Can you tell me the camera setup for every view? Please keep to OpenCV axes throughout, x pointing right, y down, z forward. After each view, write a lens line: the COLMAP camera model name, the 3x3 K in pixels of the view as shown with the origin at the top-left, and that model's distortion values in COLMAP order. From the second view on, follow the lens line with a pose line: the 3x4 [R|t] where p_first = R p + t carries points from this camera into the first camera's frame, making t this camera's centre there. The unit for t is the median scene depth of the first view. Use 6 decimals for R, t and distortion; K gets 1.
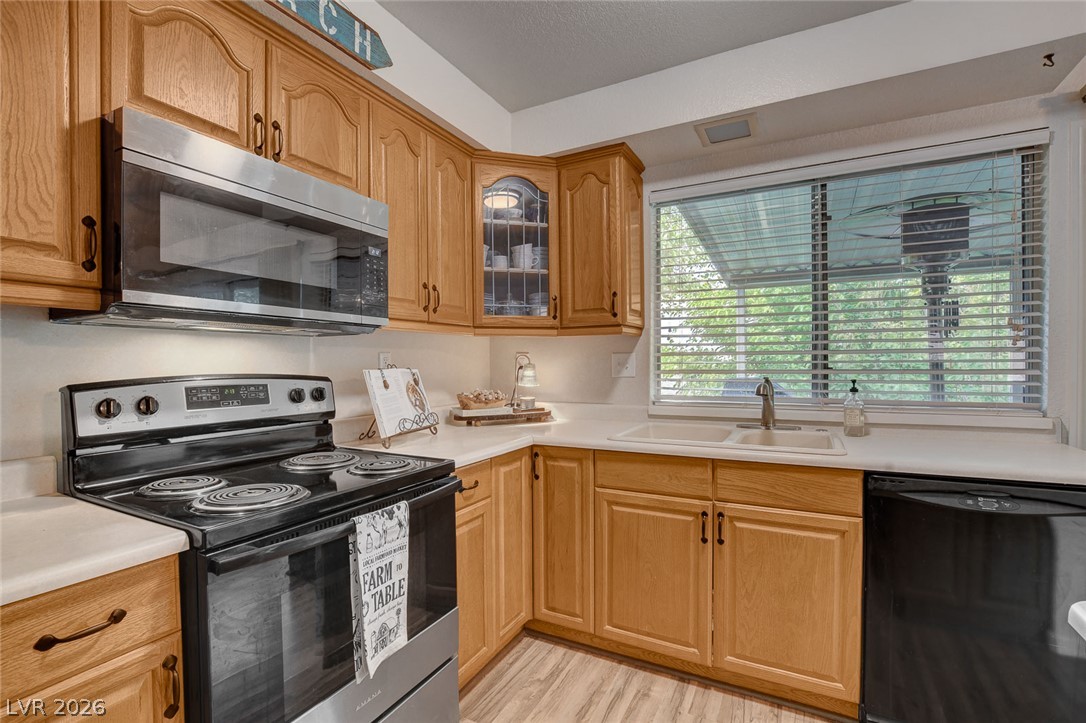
lens RADIAL K [[499.1, 0, 544.1], [0, 499.1, 369.8], [0, 0, 1]] dist [-0.019361, 0.000358]
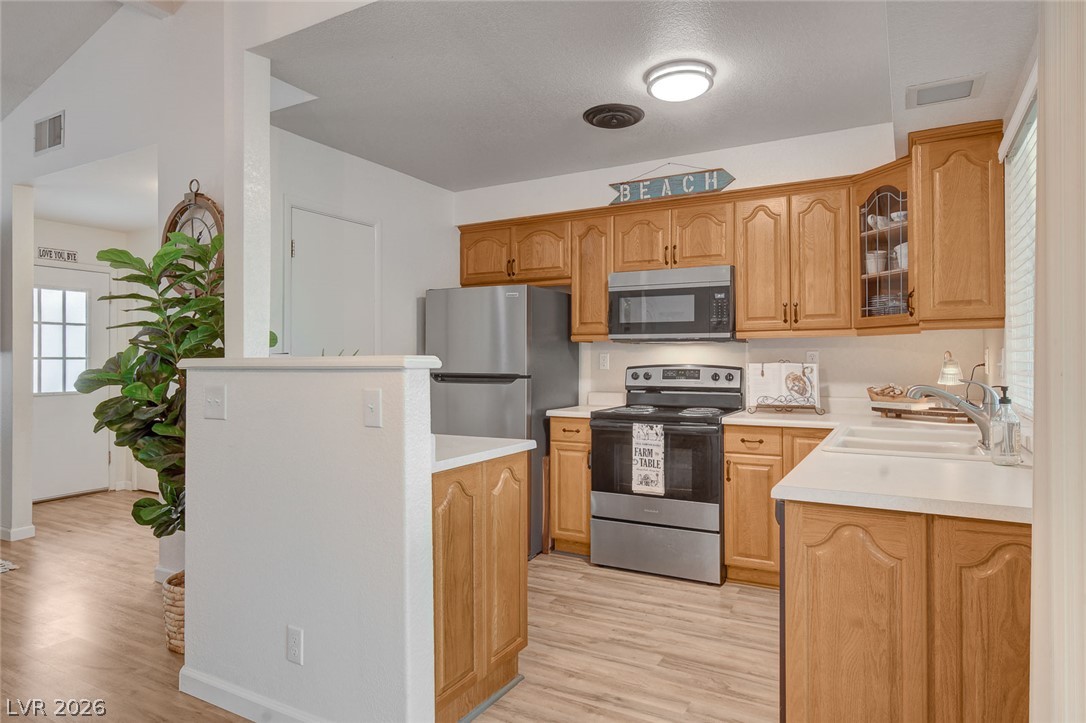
lens RADIAL K [[661.1, 0, 542.9], [0, 661.1, 358.4], [0, 0, 1]] dist [-0.003810, -0.000331]
pose [[-0.017932, 0.005422, -0.999824, 2.211338], [-0.012405, 0.999907, 0.005645, -0.024472], [0.999762, 0.012505, -0.017863, 0.469334]]
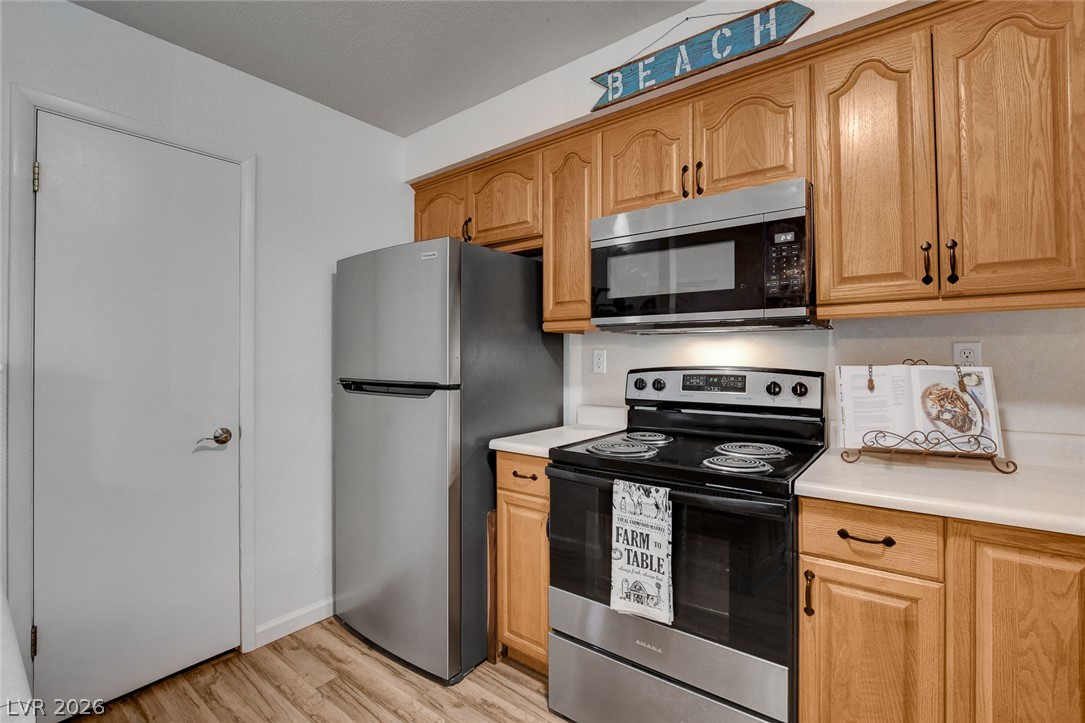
lens RADIAL K [[494.1, 0, 544.0], [0, 494.1, 354.7], [0, 0, 1]] dist [-0.020200, 0.000955]
pose [[-0.171124, 0.001583, -0.985248, 0.701832], [-0.009392, 0.999951, 0.003238, -0.020999], [0.985205, 0.009808, -0.171101, 0.797401]]
